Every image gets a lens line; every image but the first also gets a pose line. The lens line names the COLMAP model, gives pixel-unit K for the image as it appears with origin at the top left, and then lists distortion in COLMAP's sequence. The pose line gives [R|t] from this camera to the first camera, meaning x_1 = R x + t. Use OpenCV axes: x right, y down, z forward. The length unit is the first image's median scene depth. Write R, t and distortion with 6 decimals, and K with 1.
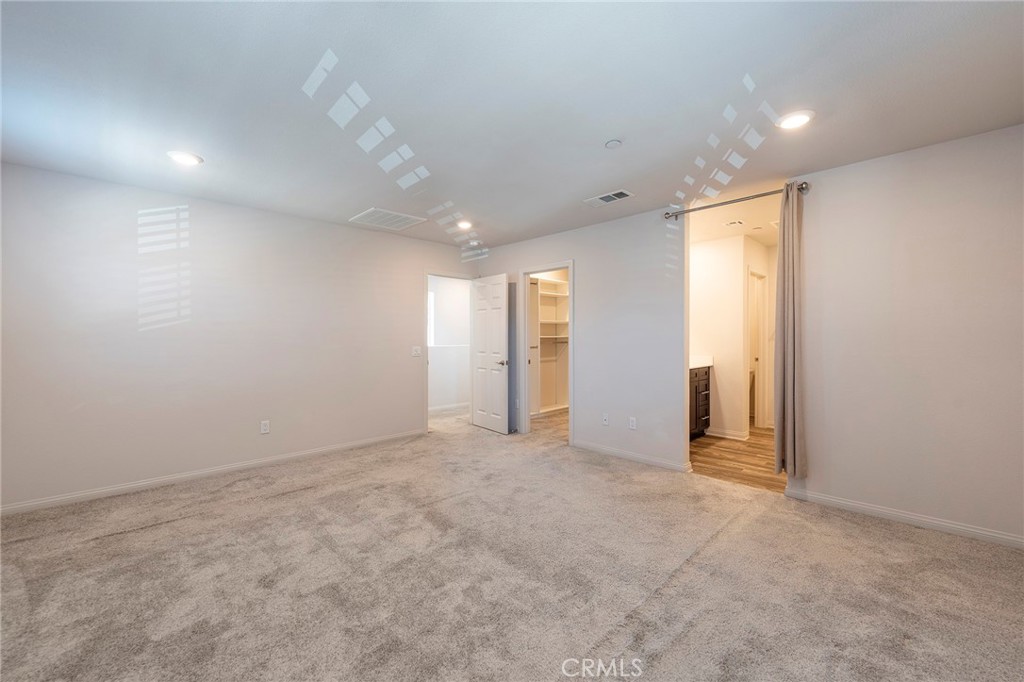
lens RADIAL K [[420.1, 0, 518.8], [0, 420.1, 338.0], [0, 0, 1]] dist [0.001324, -0.001564]
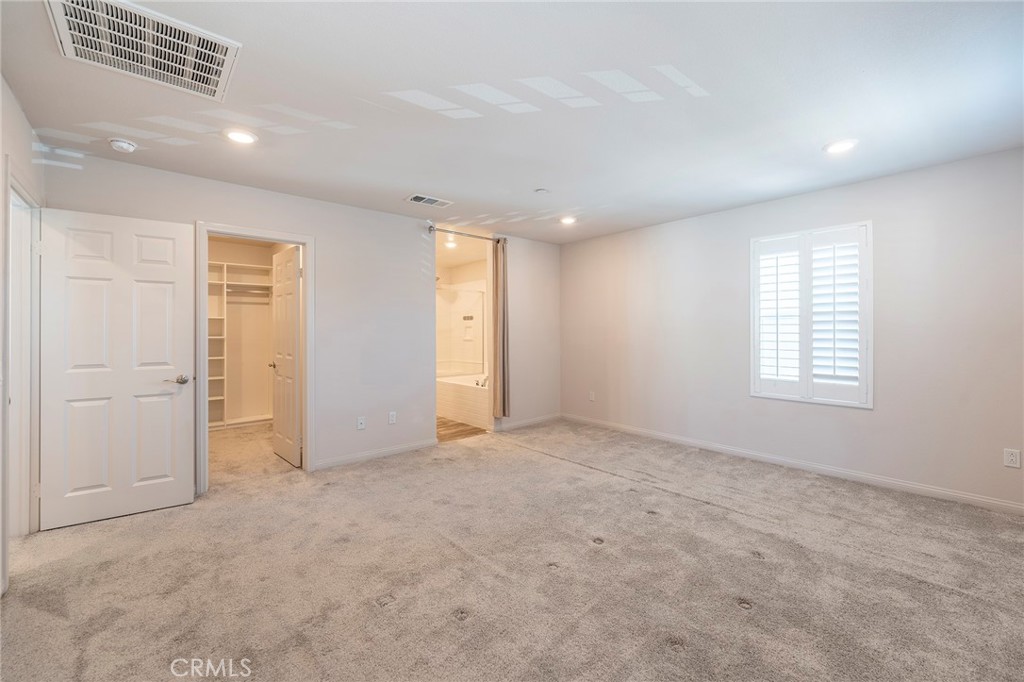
lens RADIAL K [[420.1, 0, 516.6], [0, 420.1, 330.9], [0, 0, 1]] dist [0.001324, -0.001564]
pose [[0.050598, 0.001288, 0.998718, -0.586685], [0.007086, 0.999974, -0.001648, -0.003027], [-0.998694, 0.007160, 0.050588, 0.521301]]
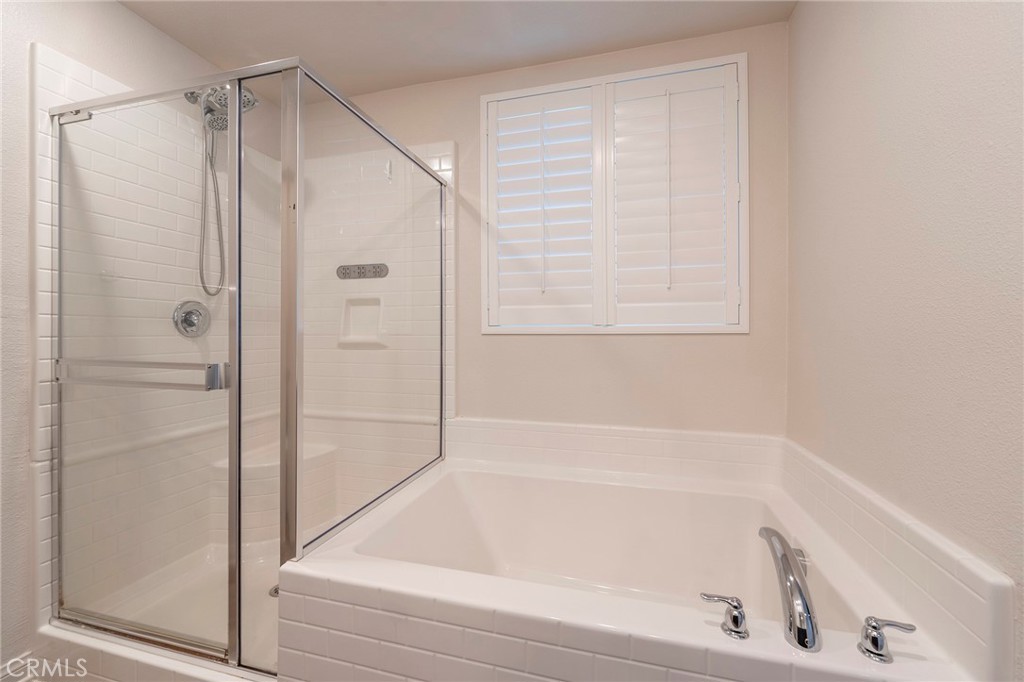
lens RADIAL K [[420.1, 0, 508.7], [0, 420.1, 331.7], [0, 0, 1]] dist [0.001324, -0.001564]
pose [[-0.508552, -0.001021, 0.861031, 0.408714], [0.002225, 0.999994, 0.002500, 0.011164], [-0.861028, 0.003187, -0.508547, 0.854404]]
